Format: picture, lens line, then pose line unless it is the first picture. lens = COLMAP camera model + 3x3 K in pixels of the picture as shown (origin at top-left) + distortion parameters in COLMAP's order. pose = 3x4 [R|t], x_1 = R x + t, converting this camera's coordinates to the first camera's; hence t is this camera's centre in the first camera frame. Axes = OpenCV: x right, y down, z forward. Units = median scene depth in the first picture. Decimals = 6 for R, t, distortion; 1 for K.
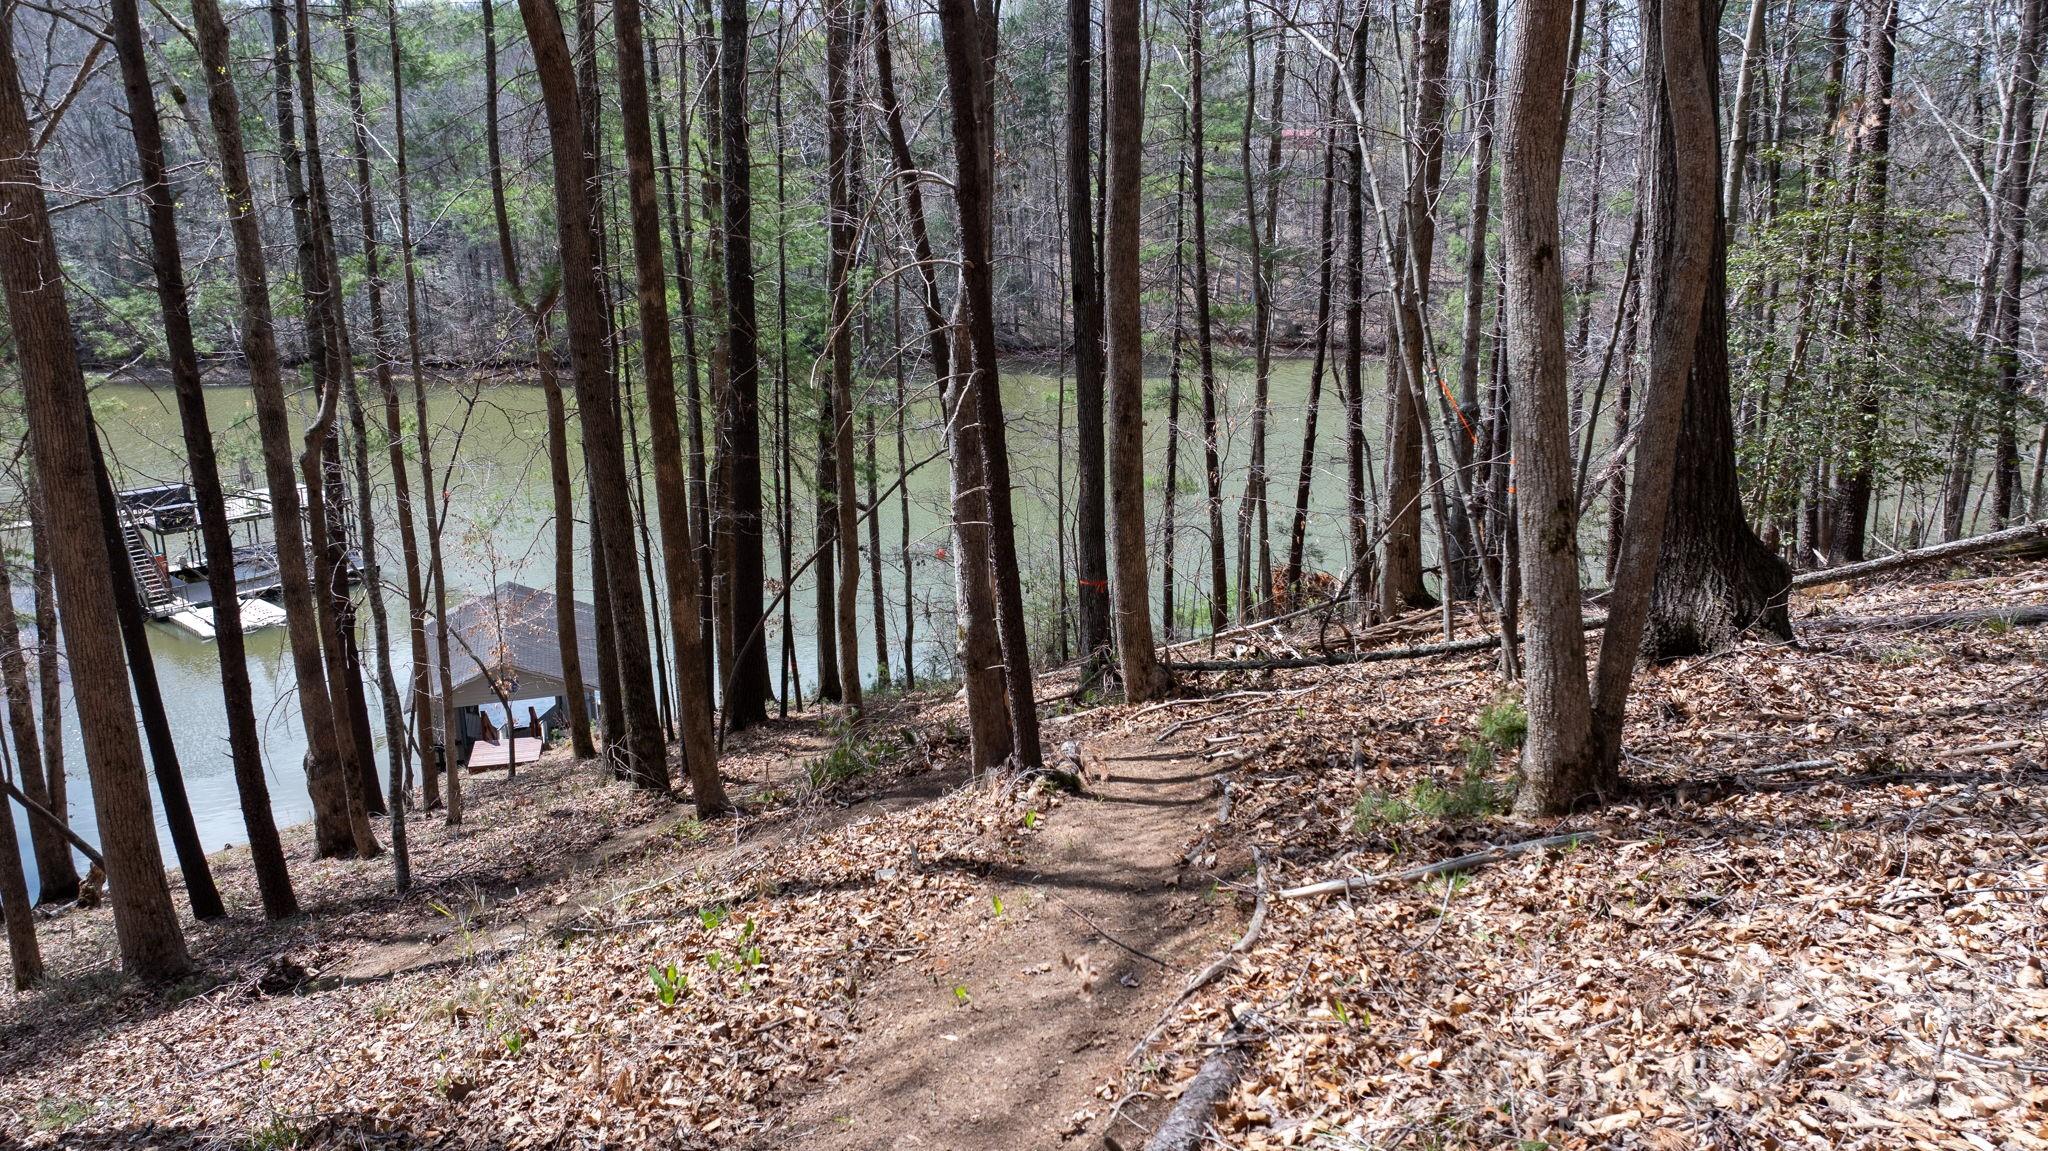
lens RADIAL K [[1427.1, 0, 1016.8], [0, 1427.1, 582.4], [0, 0, 1]] dist [-0.015201, -0.003905]
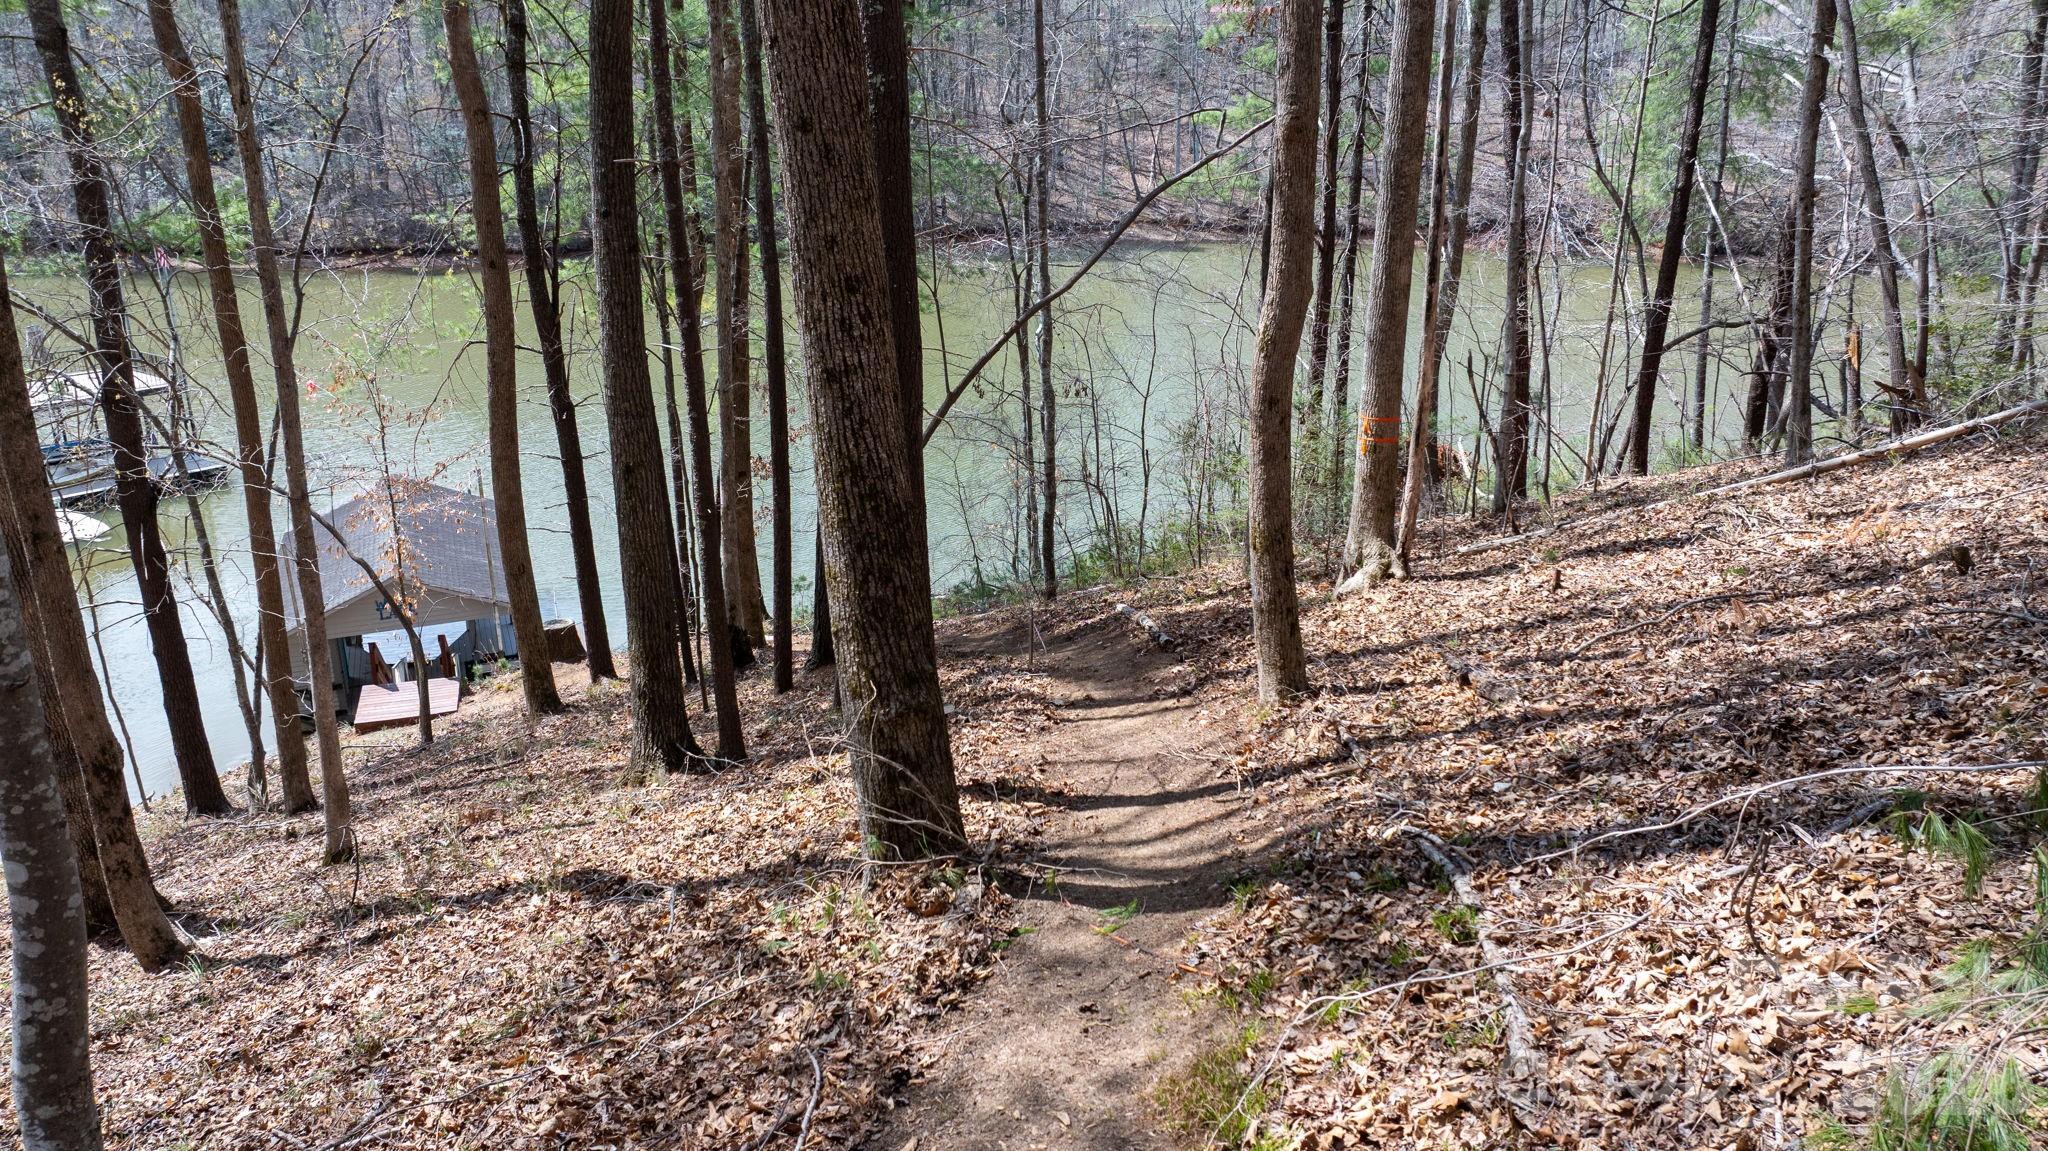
lens RADIAL K [[1427.1, 0, 1028.9], [0, 1427.1, 570.9], [0, 0, 1]] dist [-0.015201, -0.003905]
pose [[0.996315, -0.024957, 0.082062, -0.116983], [0.020609, 0.998360, 0.053418, 0.026125], [-0.083261, -0.051530, 0.995195, 0.297006]]
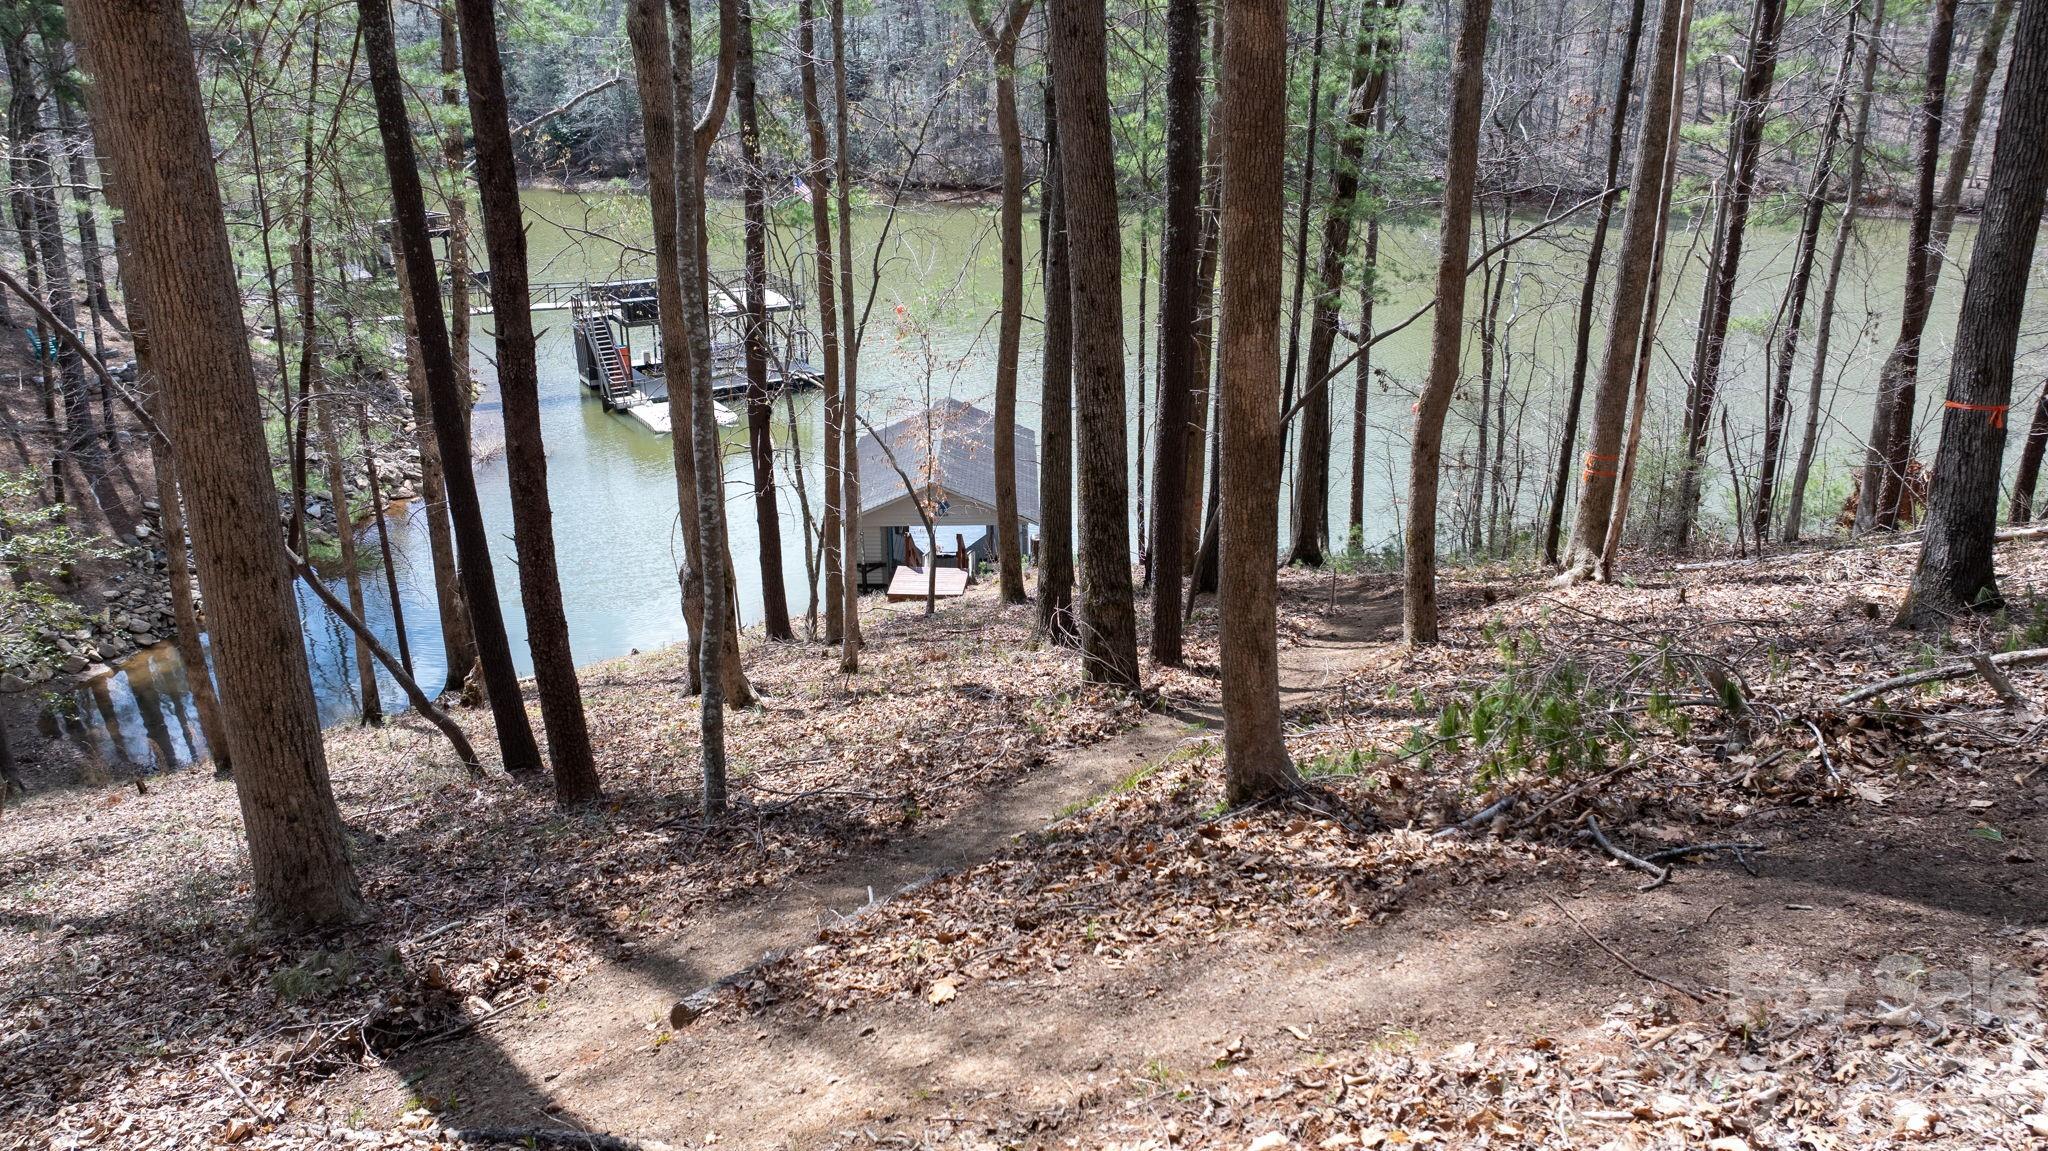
lens RADIAL K [[1427.1, 0, 1038.8], [0, 1427.1, 576.6], [0, 0, 1]] dist [-0.015201, -0.003905]
pose [[0.956562, 0.108177, -0.270716, -0.054726], [-0.081391, 0.990779, 0.108320, 0.014553], [0.279937, -0.081581, 0.956546, 0.176312]]
